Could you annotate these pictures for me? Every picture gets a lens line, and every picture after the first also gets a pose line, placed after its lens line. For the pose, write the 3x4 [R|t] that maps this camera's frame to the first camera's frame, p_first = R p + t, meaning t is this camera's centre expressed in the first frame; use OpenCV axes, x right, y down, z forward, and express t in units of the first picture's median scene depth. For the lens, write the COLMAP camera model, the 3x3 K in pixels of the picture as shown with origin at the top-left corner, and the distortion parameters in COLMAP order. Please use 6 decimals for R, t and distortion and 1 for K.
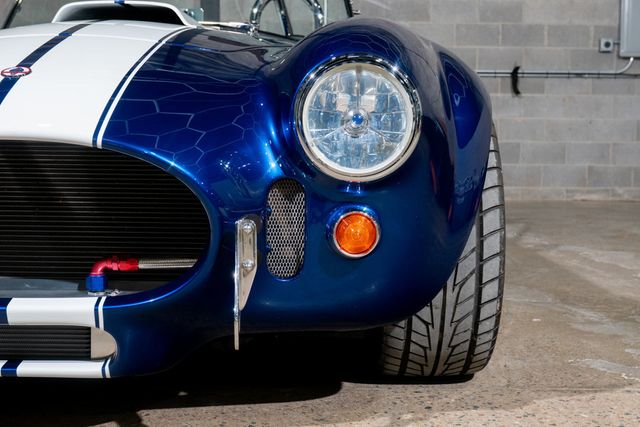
lens RADIAL K [[851.6, 0, 317.6], [0, 851.6, 214.8], [0, 0, 1]] dist [-0.014218, 0.000000]
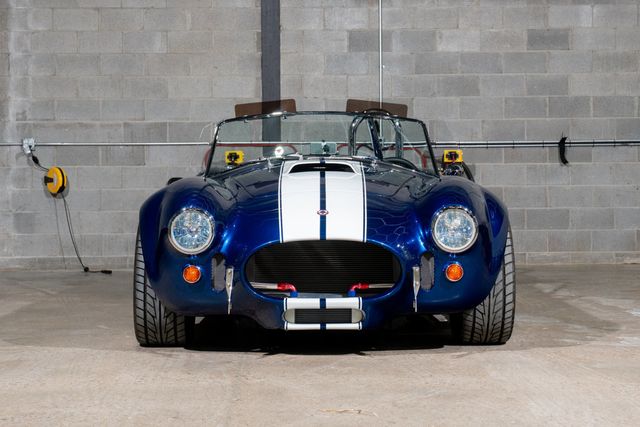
lens RADIAL K [[1252.7, 0, 325.6], [0, 1252.7, 217.8], [0, 0, 1]] dist [0.148300, 0.000000]
pose [[0.999860, -0.015593, 0.005998, -0.174712], [0.015935, 0.997959, -0.061835, 0.041025], [-0.005021, 0.061922, 0.998068, -1.349625]]
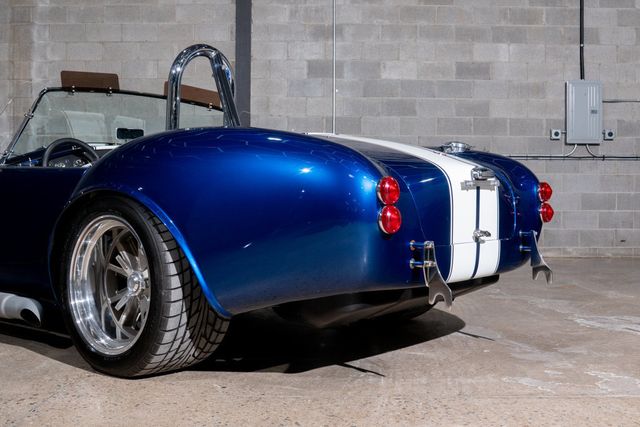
lens RADIAL K [[780.2, 0, 320.6], [0, 780.2, 211.1], [0, 0, 1]] dist [-0.077872, 0.000000]
pose [[0.999963, -0.003328, -0.007901, -0.004308], [0.002814, 0.997931, -0.064226, -0.030846], [0.008099, 0.064202, 0.997904, -0.363638]]
